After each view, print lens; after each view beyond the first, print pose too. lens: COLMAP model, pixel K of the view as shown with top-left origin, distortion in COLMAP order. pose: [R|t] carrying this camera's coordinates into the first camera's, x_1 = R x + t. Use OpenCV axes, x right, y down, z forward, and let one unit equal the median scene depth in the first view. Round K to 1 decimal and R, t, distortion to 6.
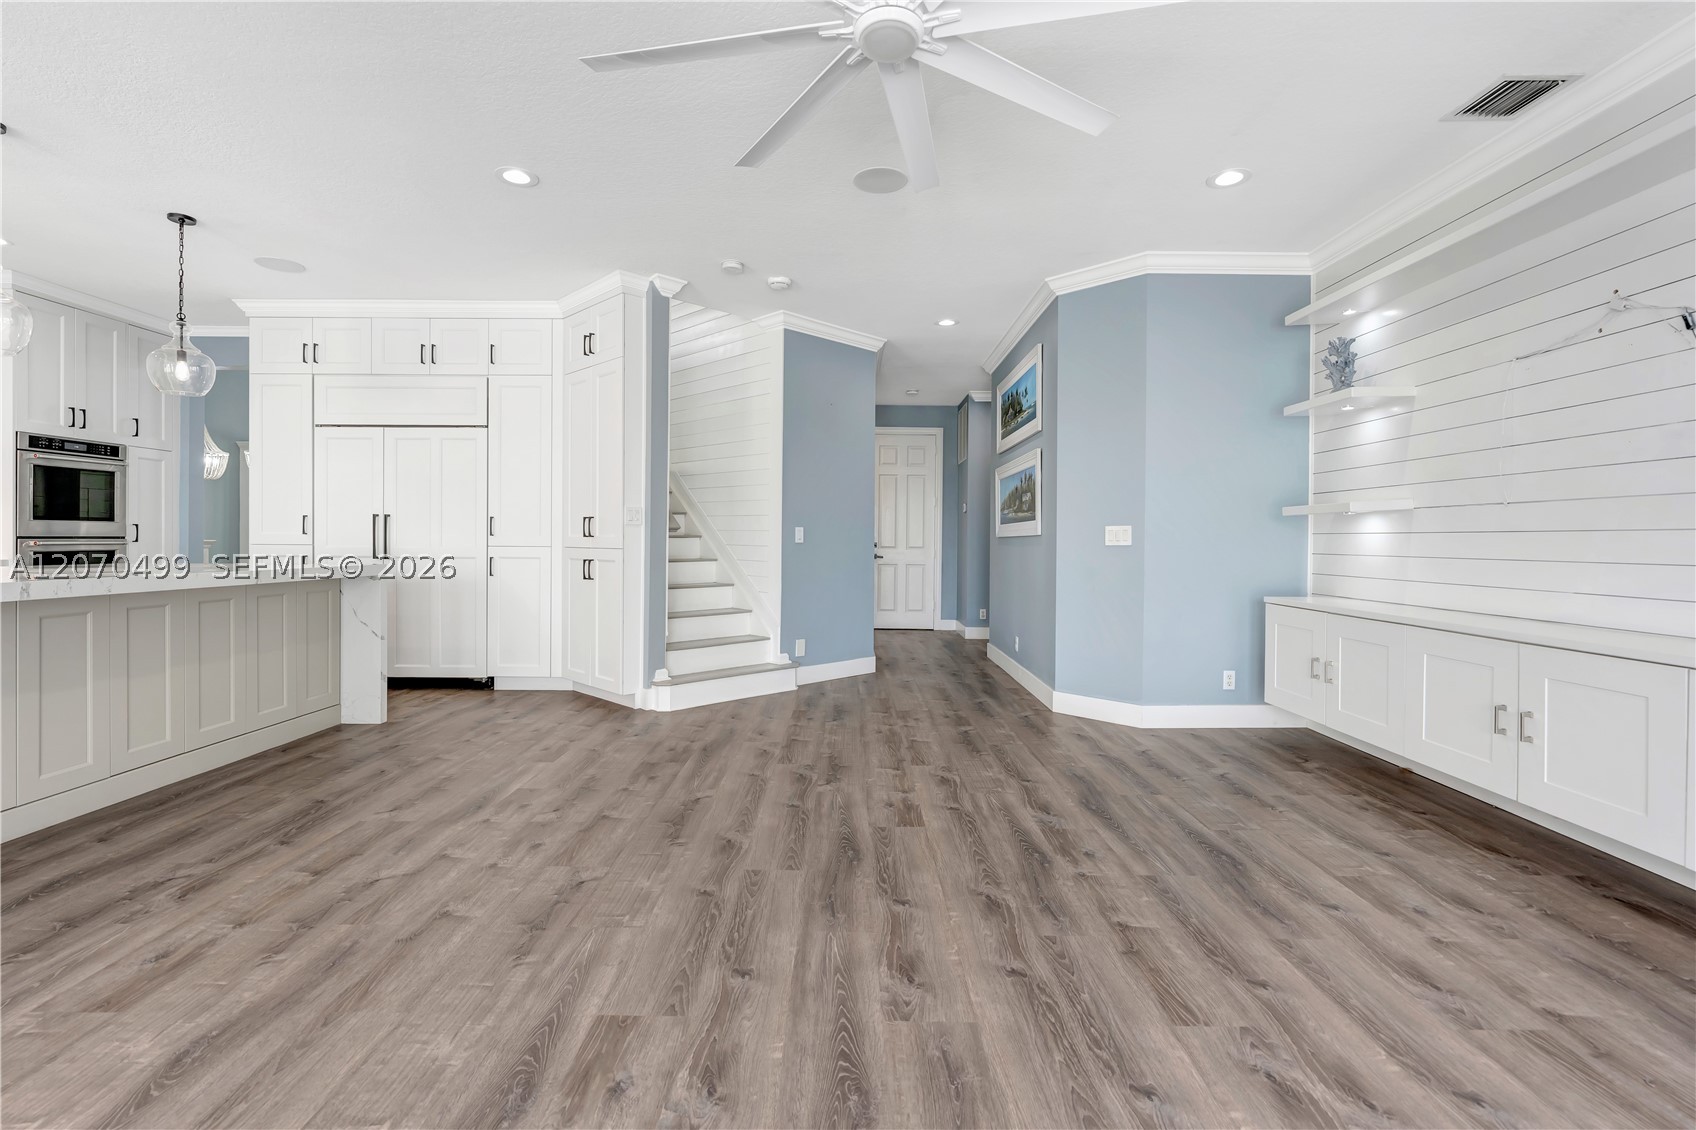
lens RADIAL K [[773.9, 0, 848.6], [0, 773.9, 554.0], [0, 0, 1]] dist [-0.003257, 0.000473]
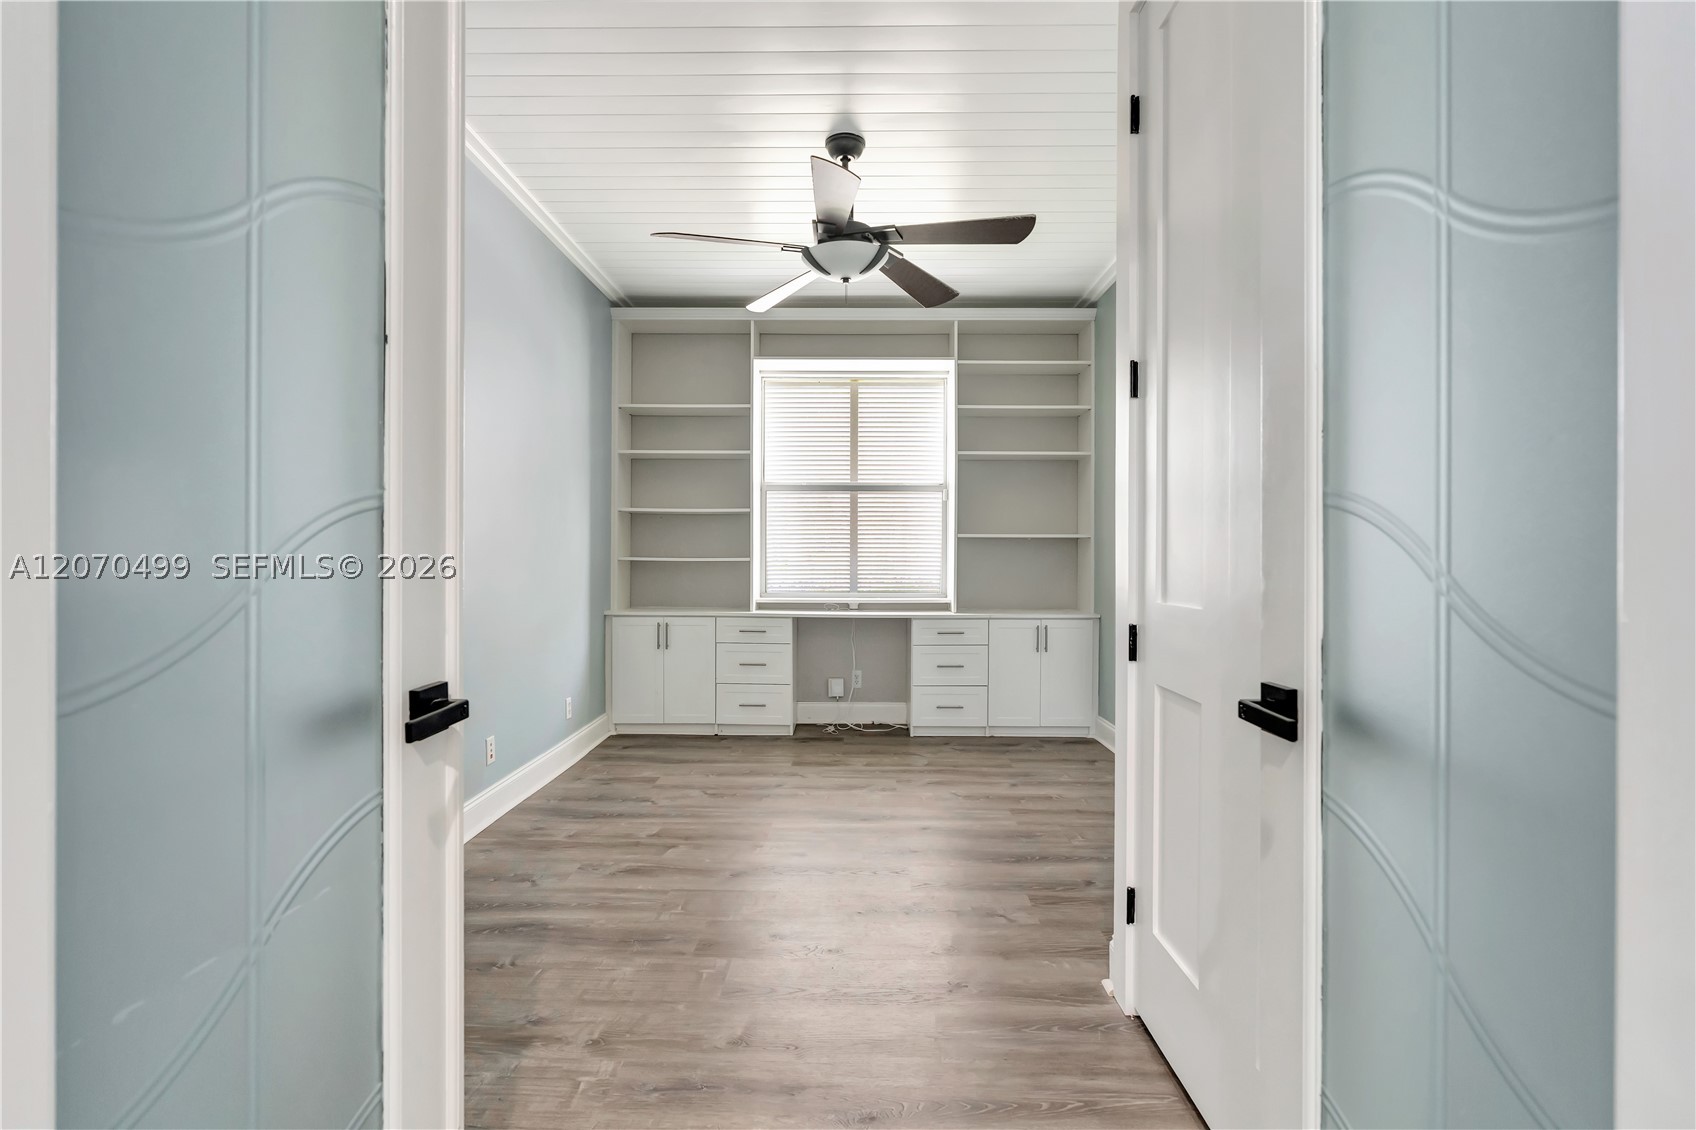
lens RADIAL K [[773.9, 0, 845.1], [0, 773.9, 562.4], [0, 0, 1]] dist [-0.003257, 0.000473]
pose [[-0.029016, -0.001194, -0.999578, 1.264716], [-0.010529, 0.999944, -0.000888, -0.033650], [0.999523, 0.010498, -0.029027, 1.435512]]
